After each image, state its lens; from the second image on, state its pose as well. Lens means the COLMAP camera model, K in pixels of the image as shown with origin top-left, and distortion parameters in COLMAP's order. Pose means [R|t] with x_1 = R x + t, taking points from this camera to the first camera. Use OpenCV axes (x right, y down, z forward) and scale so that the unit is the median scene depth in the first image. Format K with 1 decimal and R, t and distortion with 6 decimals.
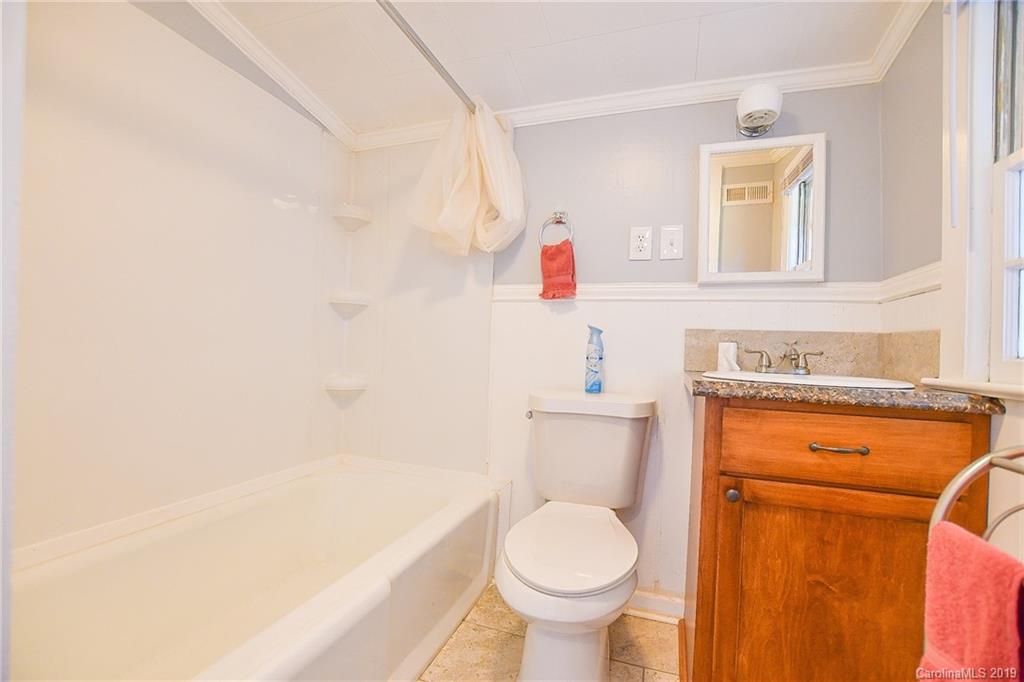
lens RADIAL K [[452.0, 0, 510.3], [0, 452.0, 347.0], [0, 0, 1]] dist [-0.032462, 0.005534]
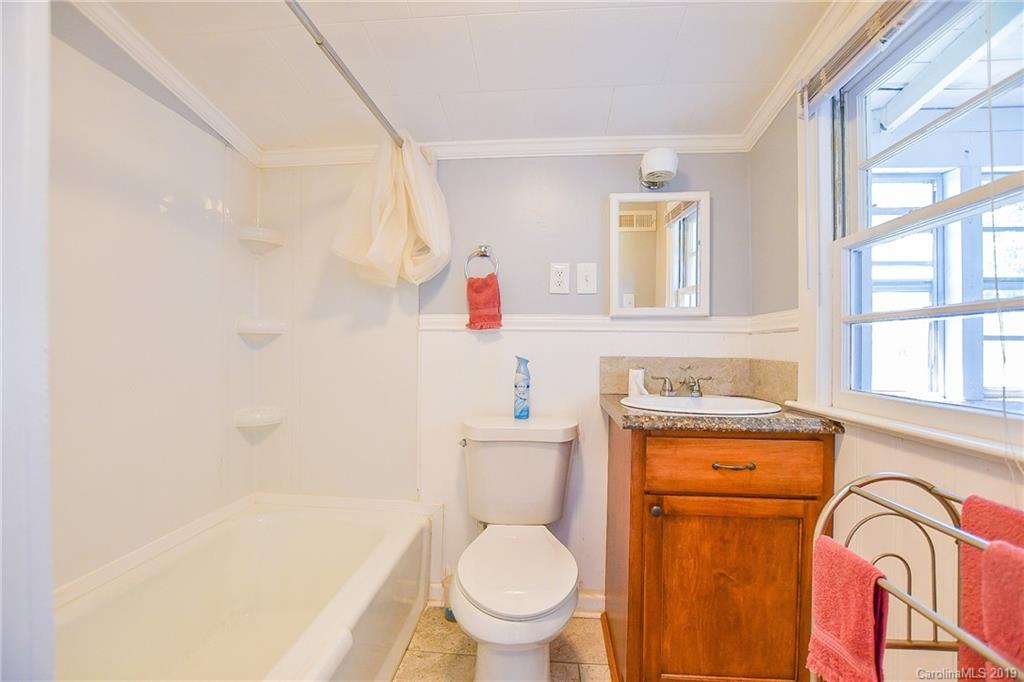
lens RADIAL K [[452.0, 0, 511.2], [0, 452.0, 347.8], [0, 0, 1]] dist [-0.032462, 0.005534]
pose [[0.968713, -0.026408, 0.246773, -0.110951], [0.023382, 0.999611, 0.015188, -0.090382], [-0.247078, -0.008943, 0.968954, -0.039951]]
